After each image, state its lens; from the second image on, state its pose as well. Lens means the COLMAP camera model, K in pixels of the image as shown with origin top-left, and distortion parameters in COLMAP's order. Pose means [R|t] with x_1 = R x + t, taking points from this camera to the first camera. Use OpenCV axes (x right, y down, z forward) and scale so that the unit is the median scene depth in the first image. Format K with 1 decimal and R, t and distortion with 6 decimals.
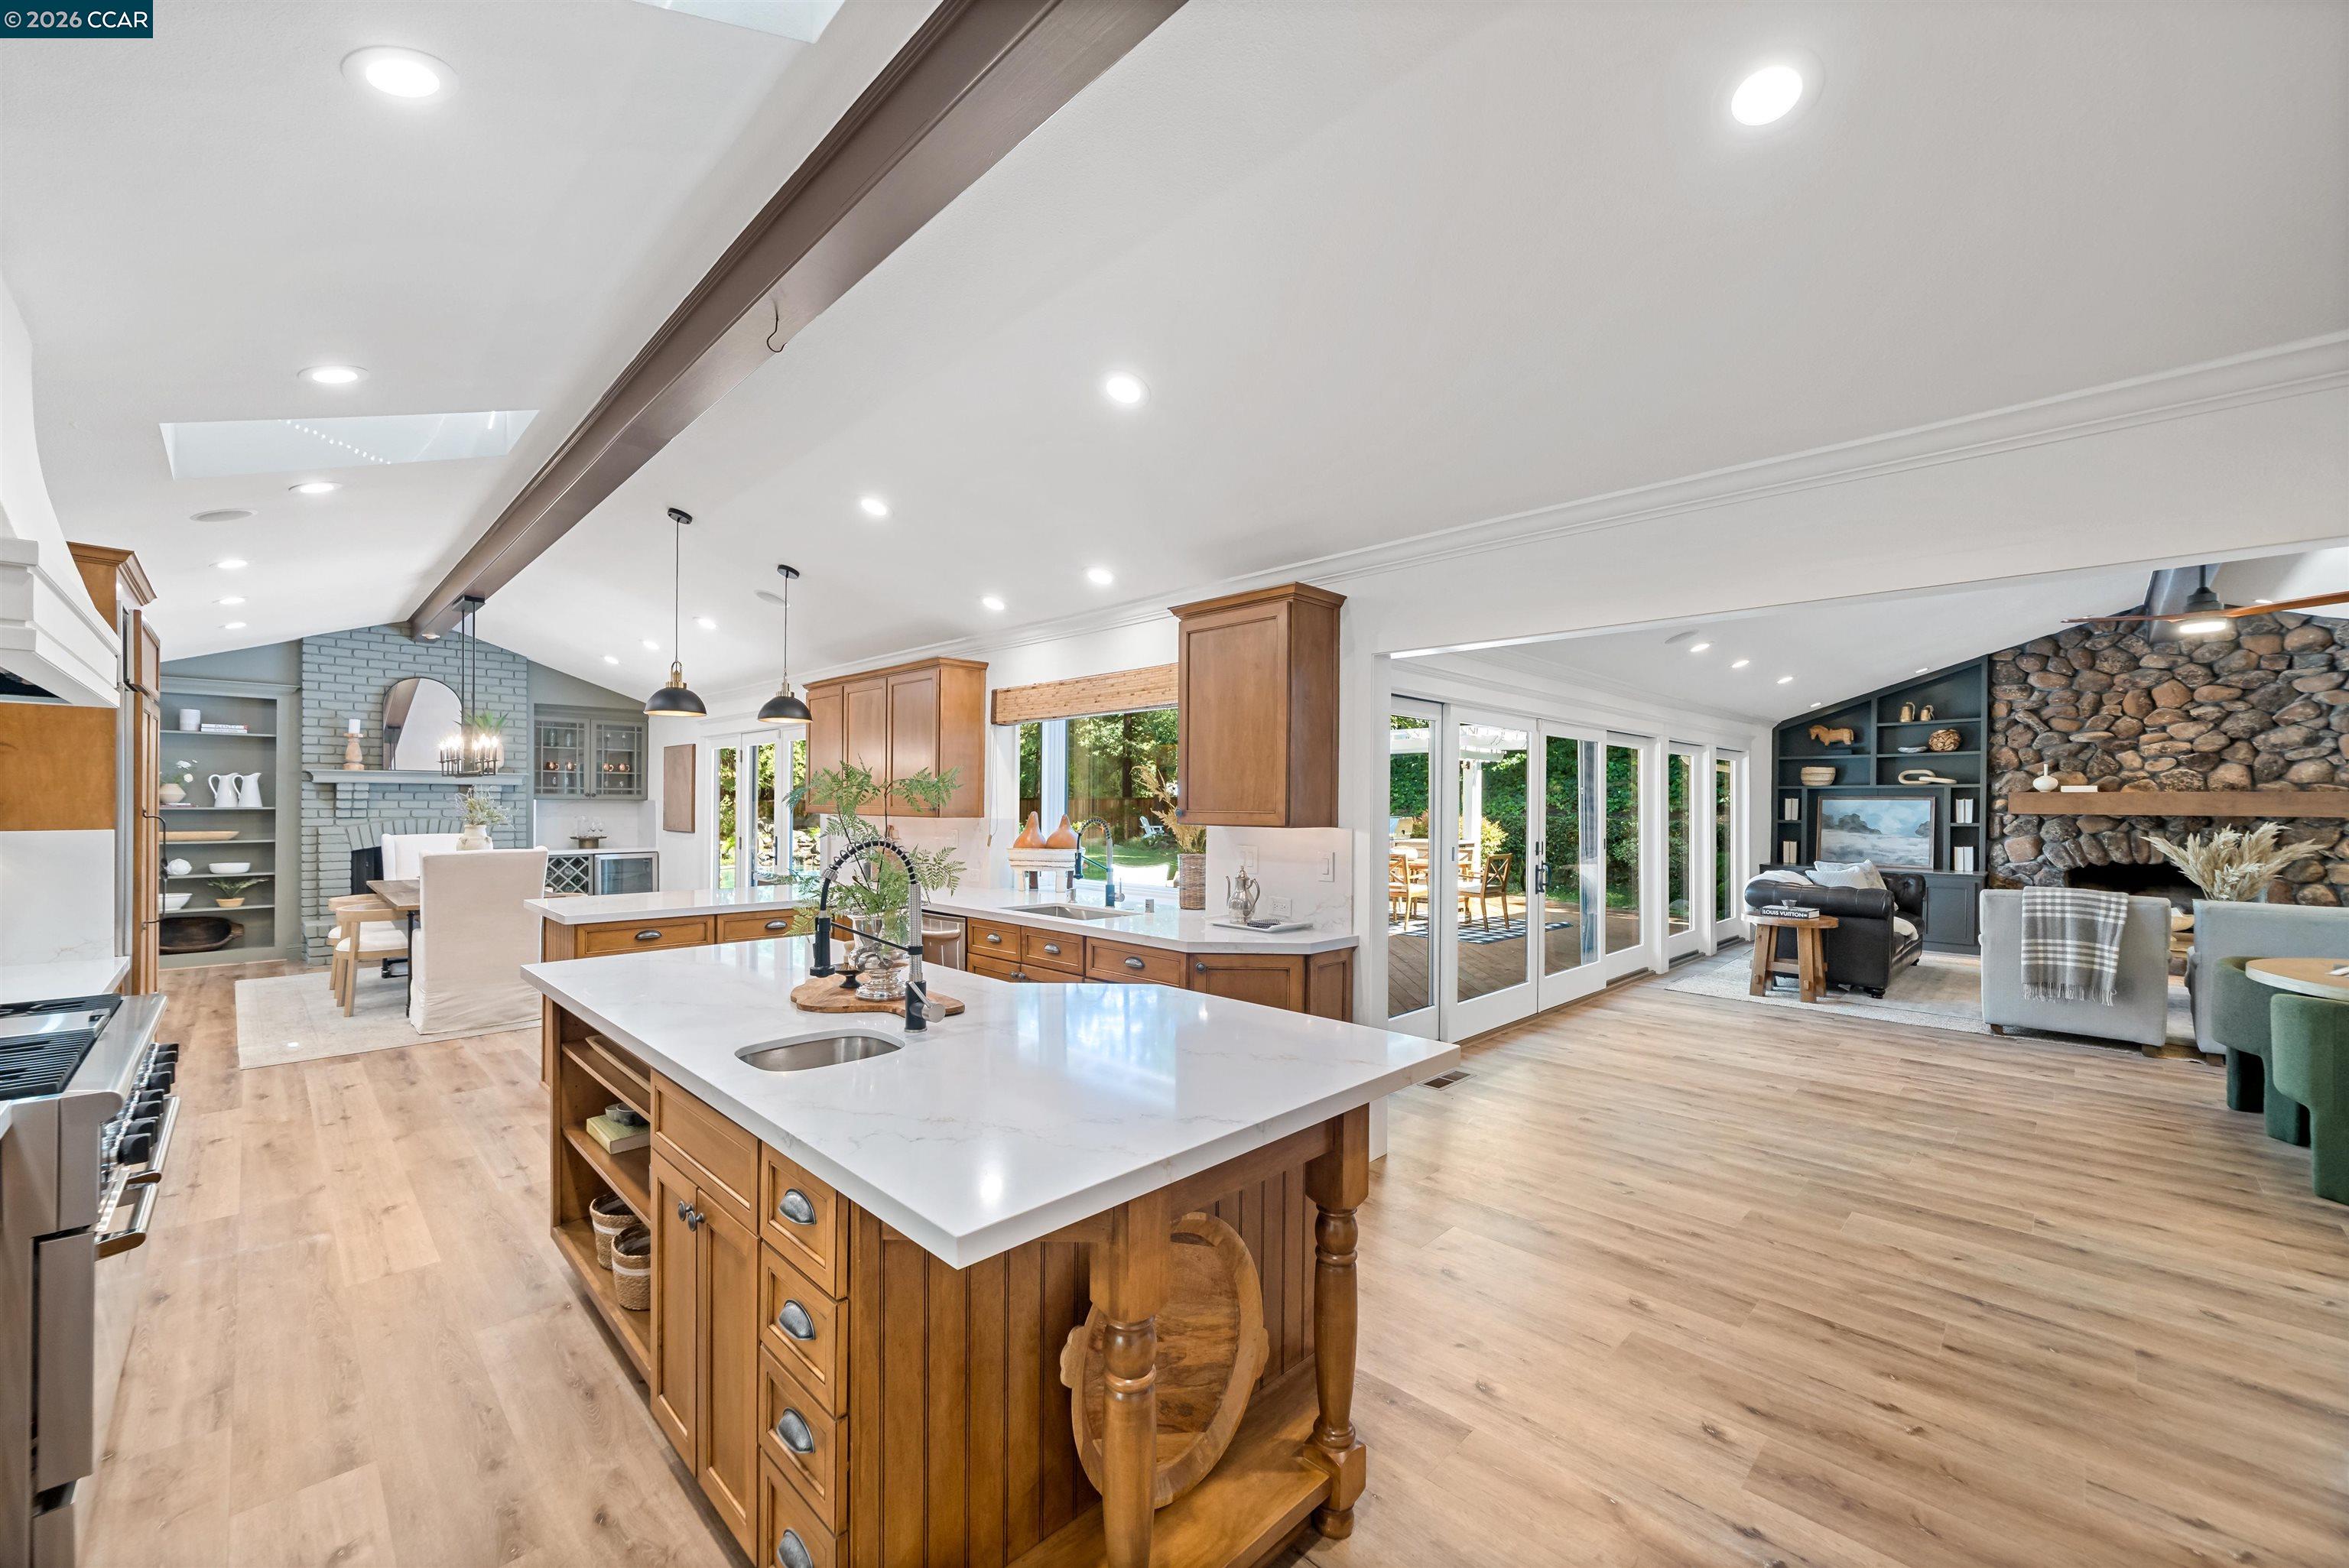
lens RADIAL K [[911.8, 0, 1161.8], [0, 911.8, 803.2], [0, 0, 1]] dist [-0.007628, 0.001260]
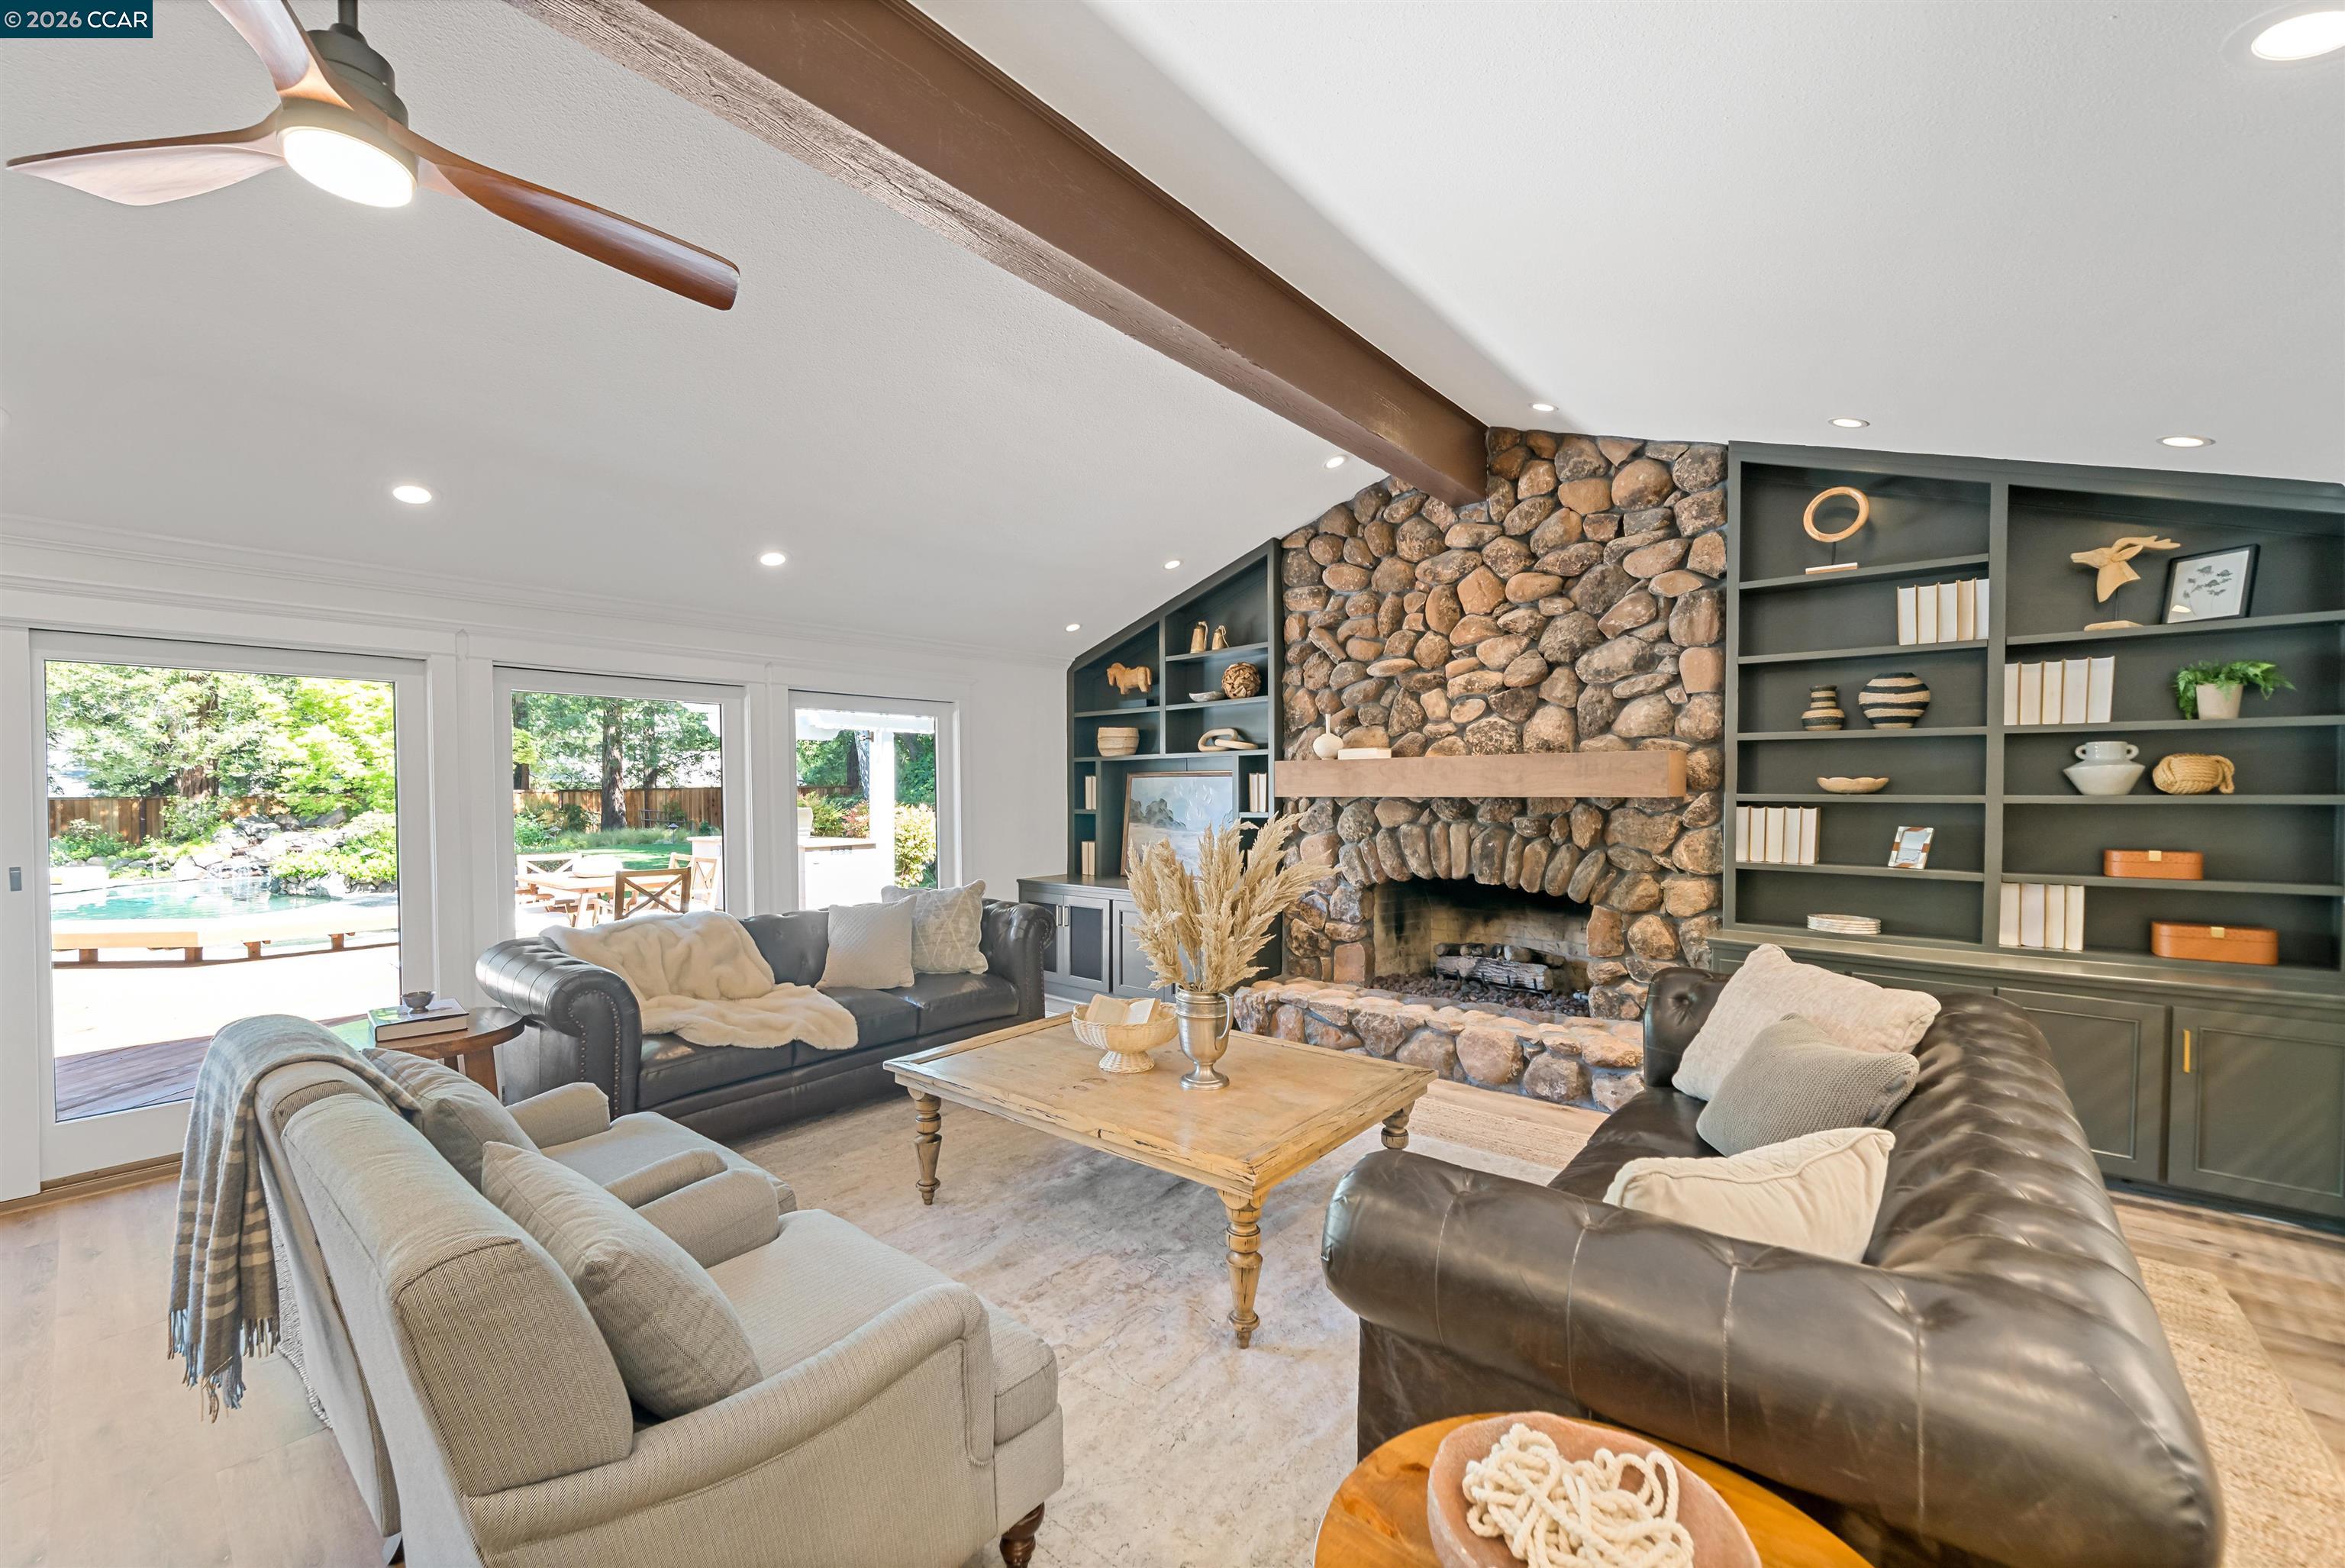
lens RADIAL K [[927.8, 0, 1156.9], [0, 927.8, 808.3], [0, 0, 1]] dist [-0.003469, 0.000365]
pose [[0.996170, -0.013469, 0.086392, 0.874866], [0.011909, 0.999757, 0.018546, 0.007460], [-0.086621, -0.017447, 0.996089, 0.425877]]
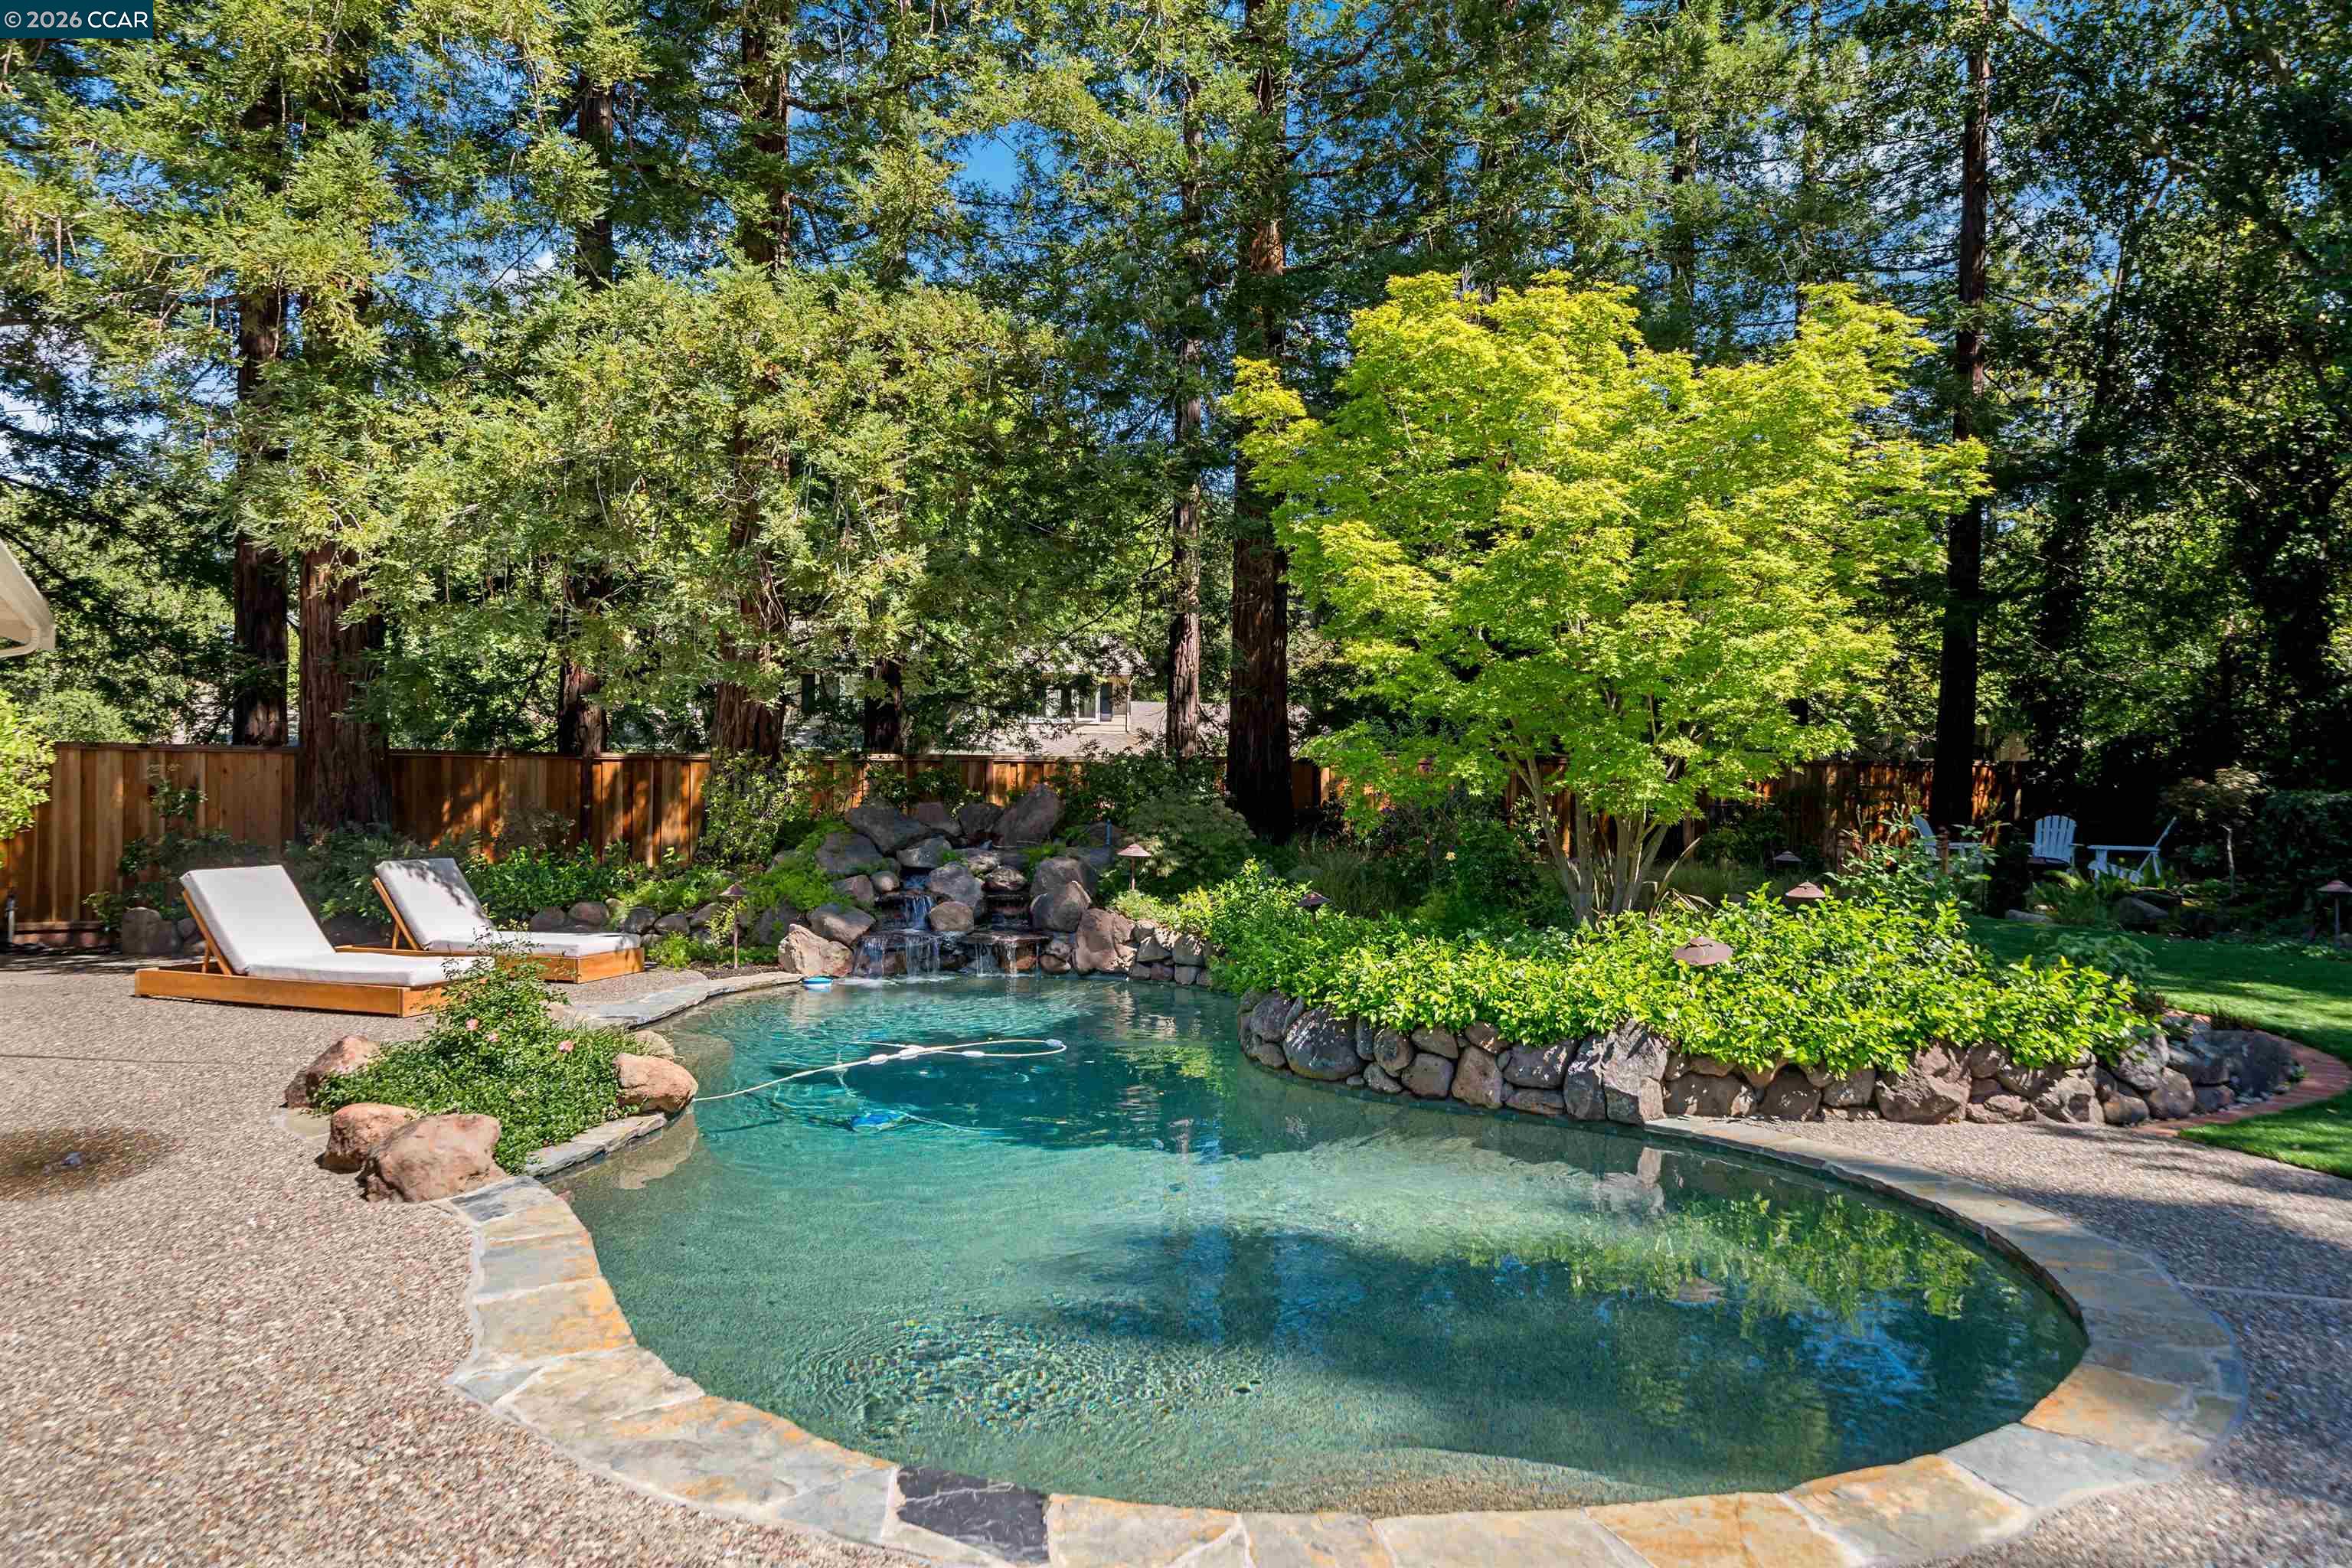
lens RADIAL K [[1585.5, 0, 1166.7], [0, 1585.5, 787.0], [0, 0, 1]] dist [-0.004192, 0.004083]
pose [[0.973728, 0.003334, -0.227688, -0.683550], [-0.004538, 0.999978, -0.004765, 0.032346], [0.227668, 0.005673, 0.973722, 1.598253]]
